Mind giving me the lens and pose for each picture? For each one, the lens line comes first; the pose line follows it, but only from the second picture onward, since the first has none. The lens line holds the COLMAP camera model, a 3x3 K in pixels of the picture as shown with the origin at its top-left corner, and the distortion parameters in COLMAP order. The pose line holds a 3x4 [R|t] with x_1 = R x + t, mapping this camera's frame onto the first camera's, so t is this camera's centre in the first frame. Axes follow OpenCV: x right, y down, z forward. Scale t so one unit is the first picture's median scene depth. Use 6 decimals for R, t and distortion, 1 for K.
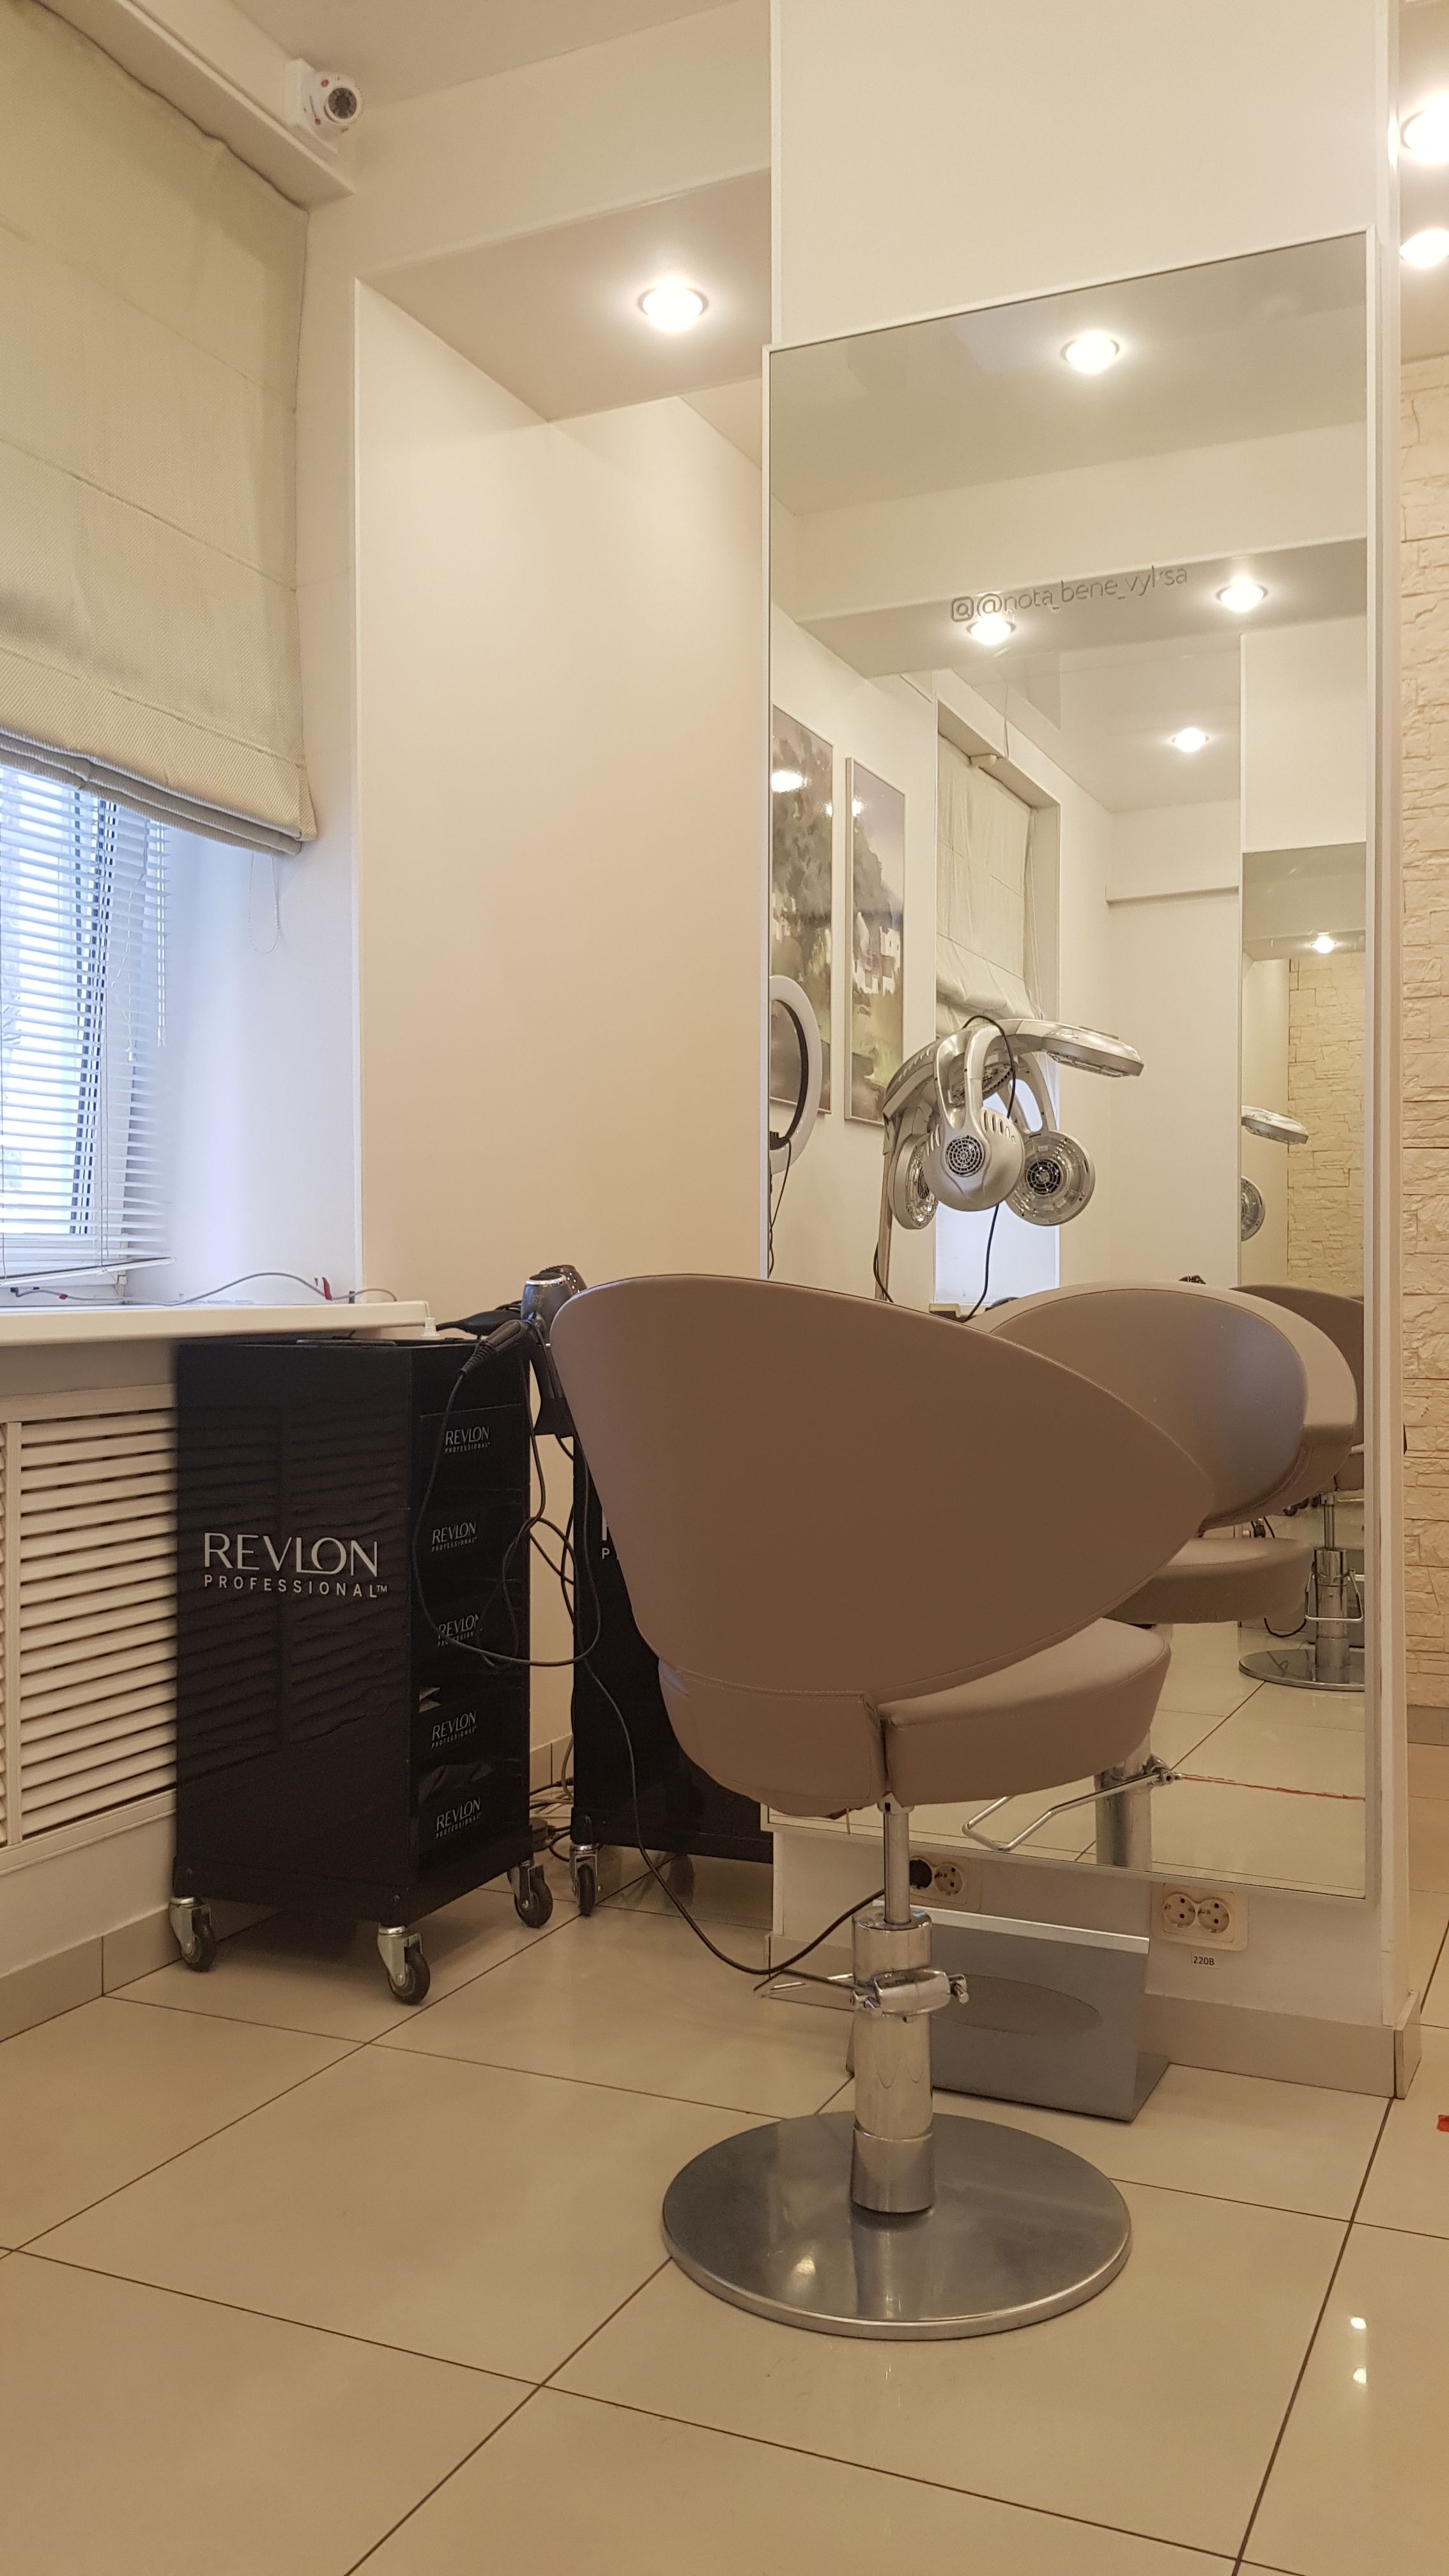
lens RADIAL K [[2074.1, 0, 724.5], [0, 2074.1, 1288.0], [0, 0, 1]] dist [0.139669, -0.333903]
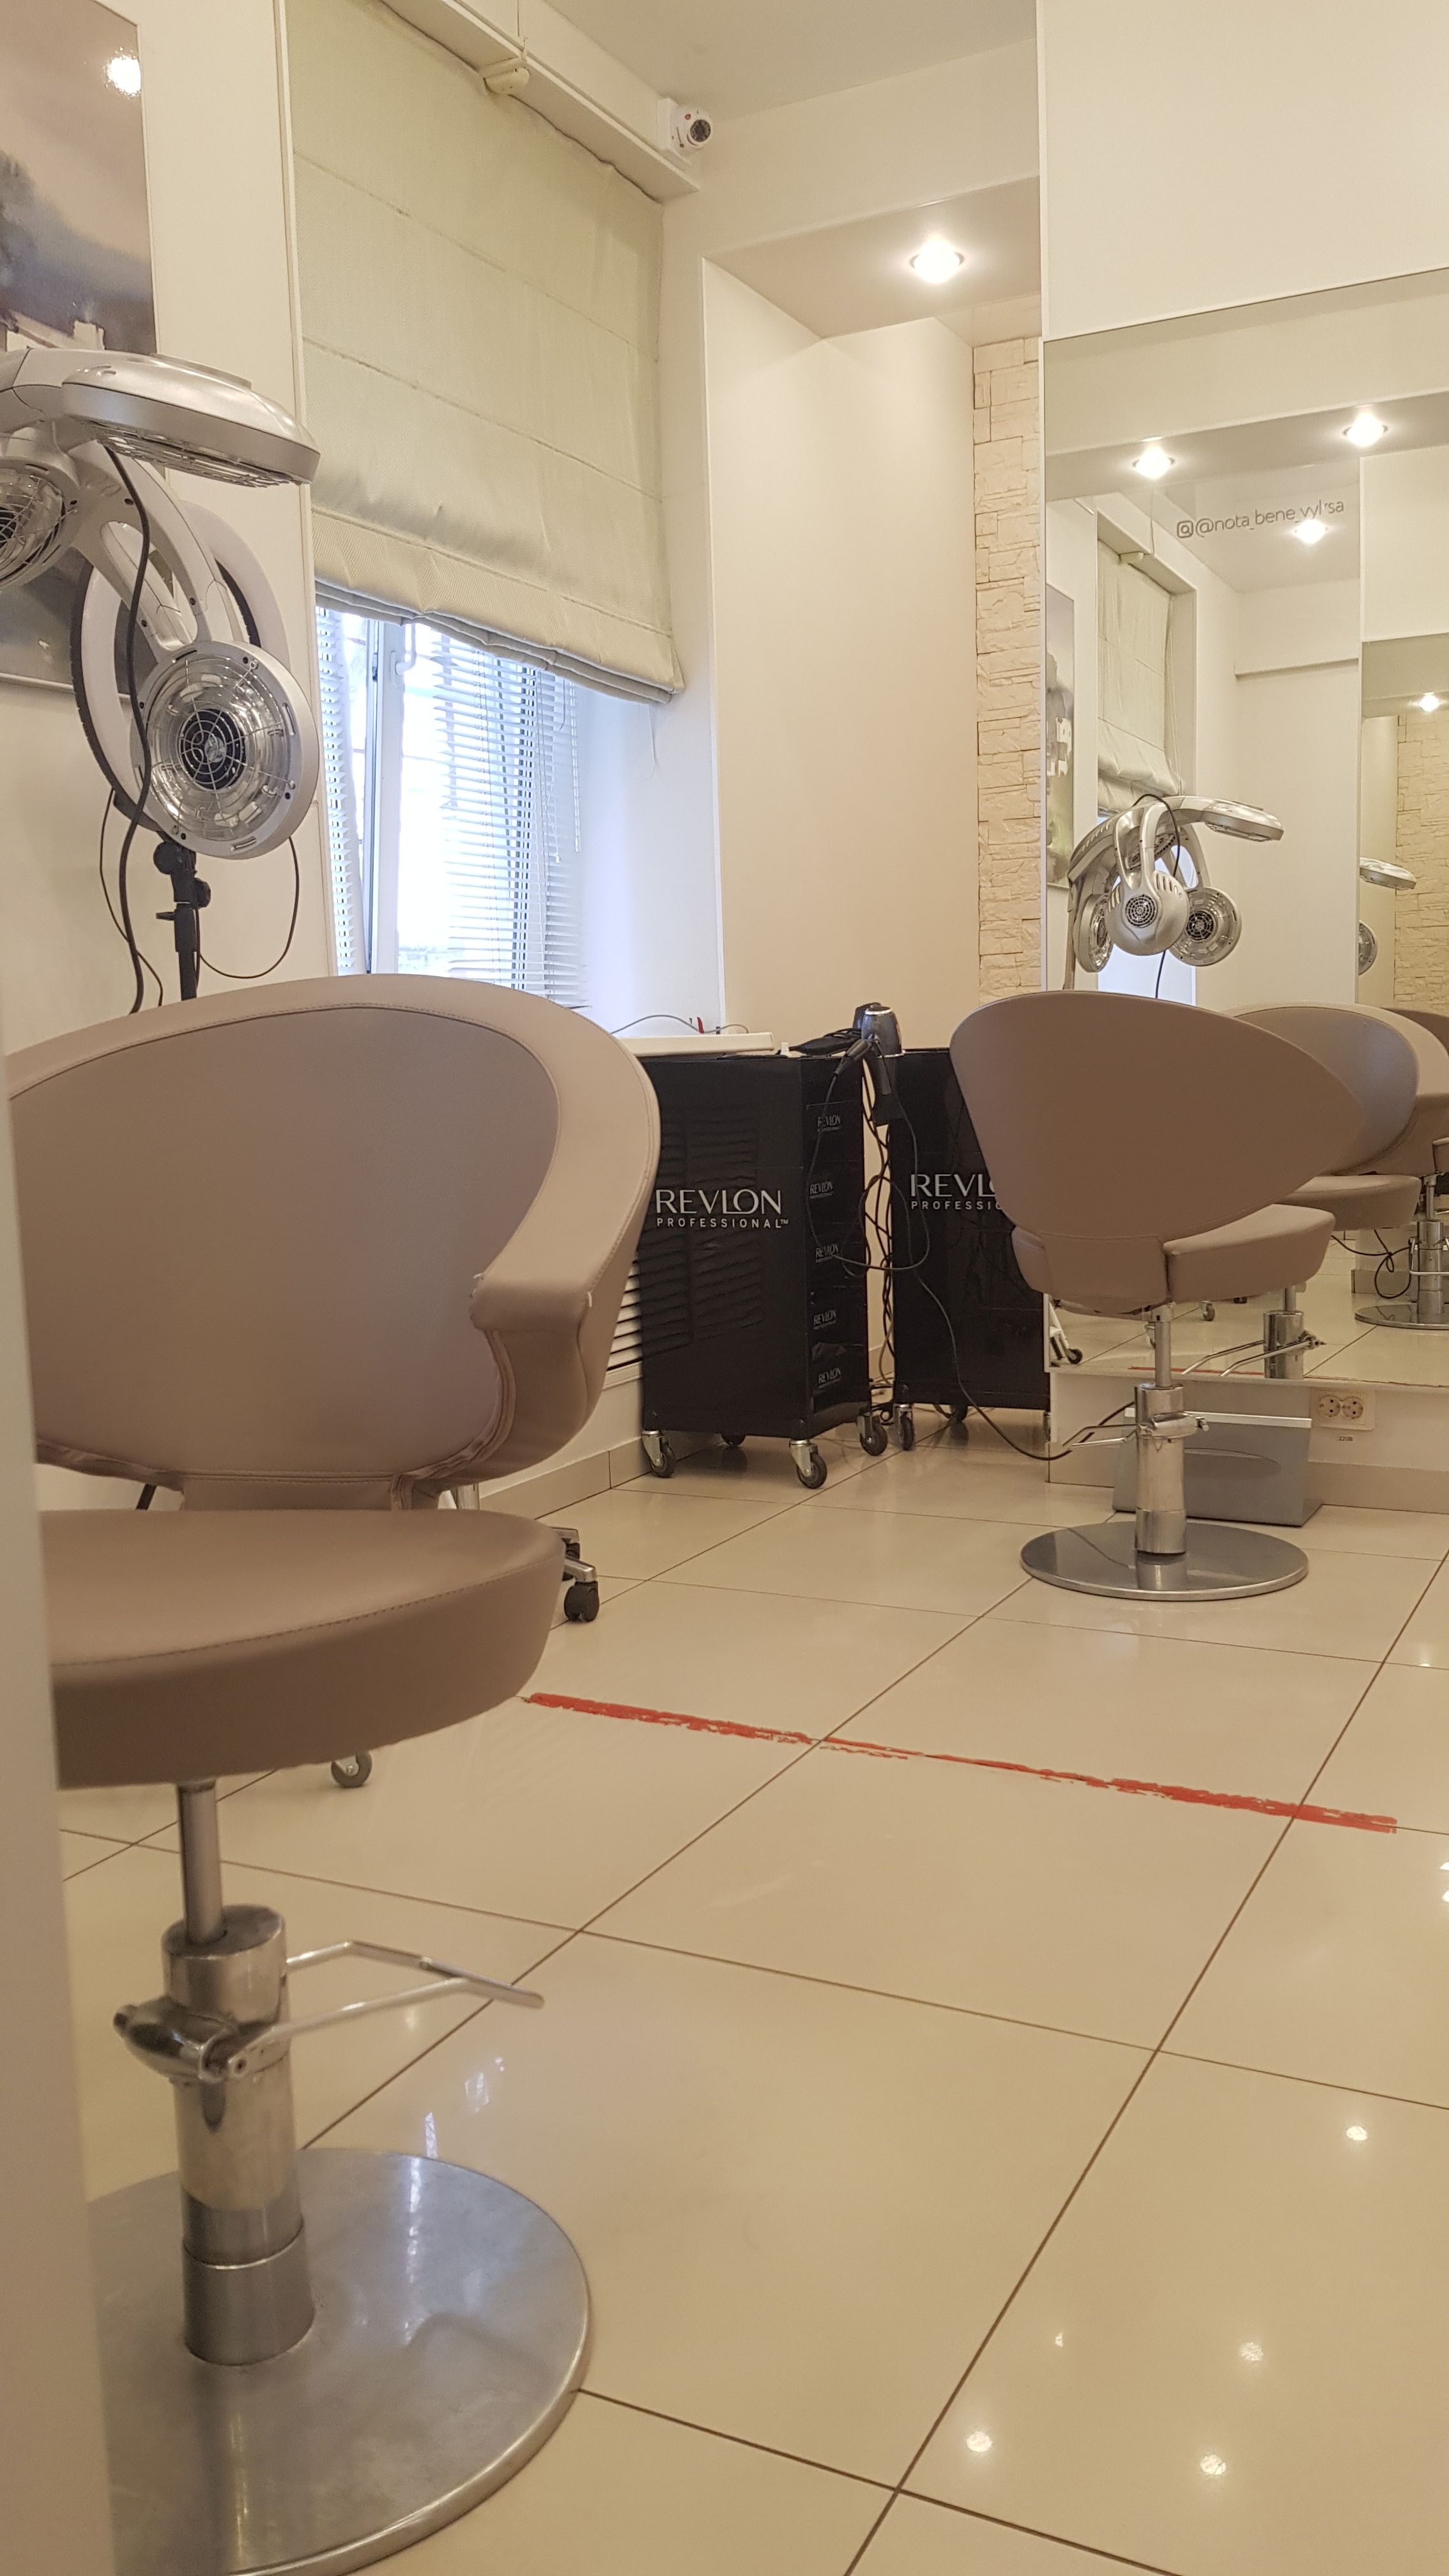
lens RADIAL K [[2074.1, 0, 724.5], [0, 2074.1, 1288.0], [0, 0, 1]] dist [0.139669, -0.333903]
pose [[0.998845, -0.022324, -0.042553, -0.115825], [0.026996, 0.993275, 0.112587, 0.018245], [0.039754, -0.113606, 0.992730, -0.386207]]
